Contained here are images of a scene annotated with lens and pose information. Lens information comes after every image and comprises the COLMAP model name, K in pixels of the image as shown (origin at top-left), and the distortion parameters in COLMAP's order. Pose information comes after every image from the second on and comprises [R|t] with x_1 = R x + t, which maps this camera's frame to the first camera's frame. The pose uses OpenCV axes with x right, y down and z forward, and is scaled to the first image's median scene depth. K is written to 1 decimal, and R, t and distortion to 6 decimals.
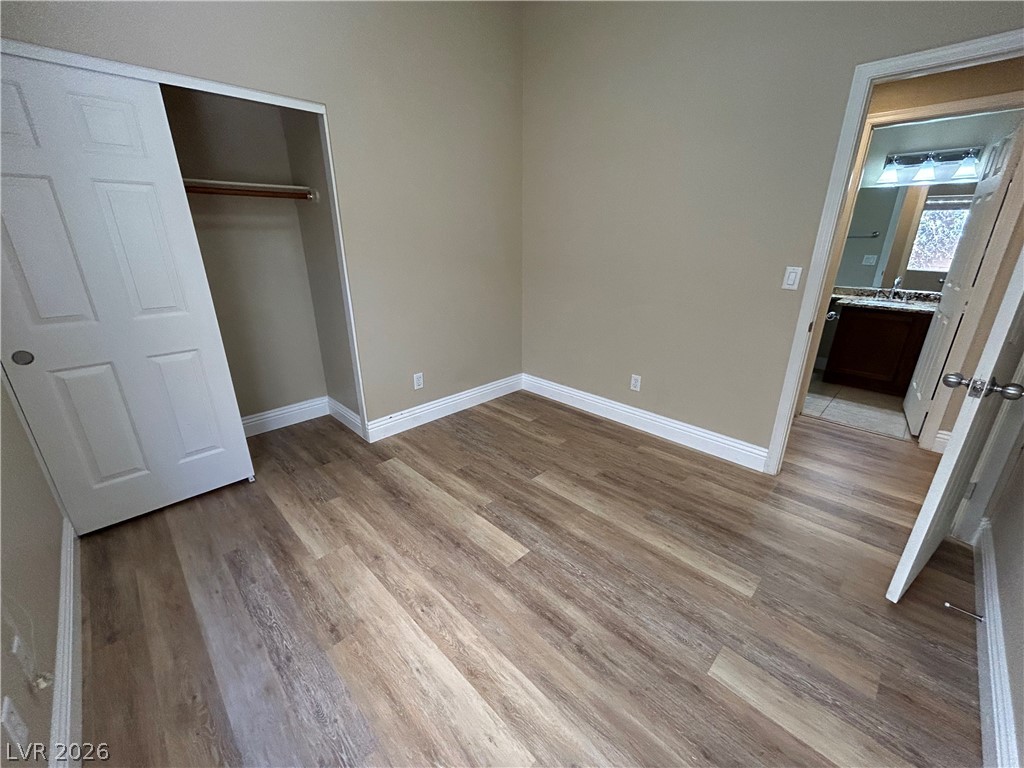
lens RADIAL K [[415.3, 0, 515.0], [0, 415.3, 381.5], [0, 0, 1]] dist [-0.002447, 0.002963]
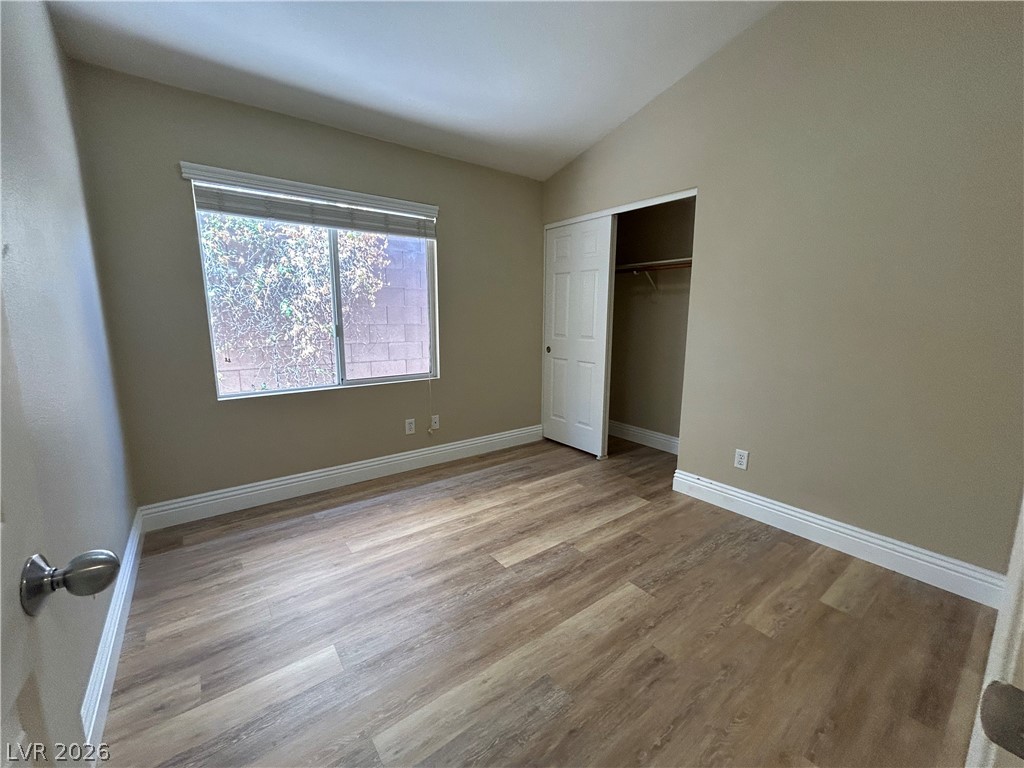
lens RADIAL K [[415.3, 0, 512.7], [0, 415.3, 384.5], [0, 0, 1]] dist [-0.002447, 0.002963]
pose [[-0.131136, 0.167120, -0.977177, 0.876773], [-0.339231, 0.918621, 0.202630, -0.216618], [0.931518, 0.358060, -0.063772, 0.805908]]
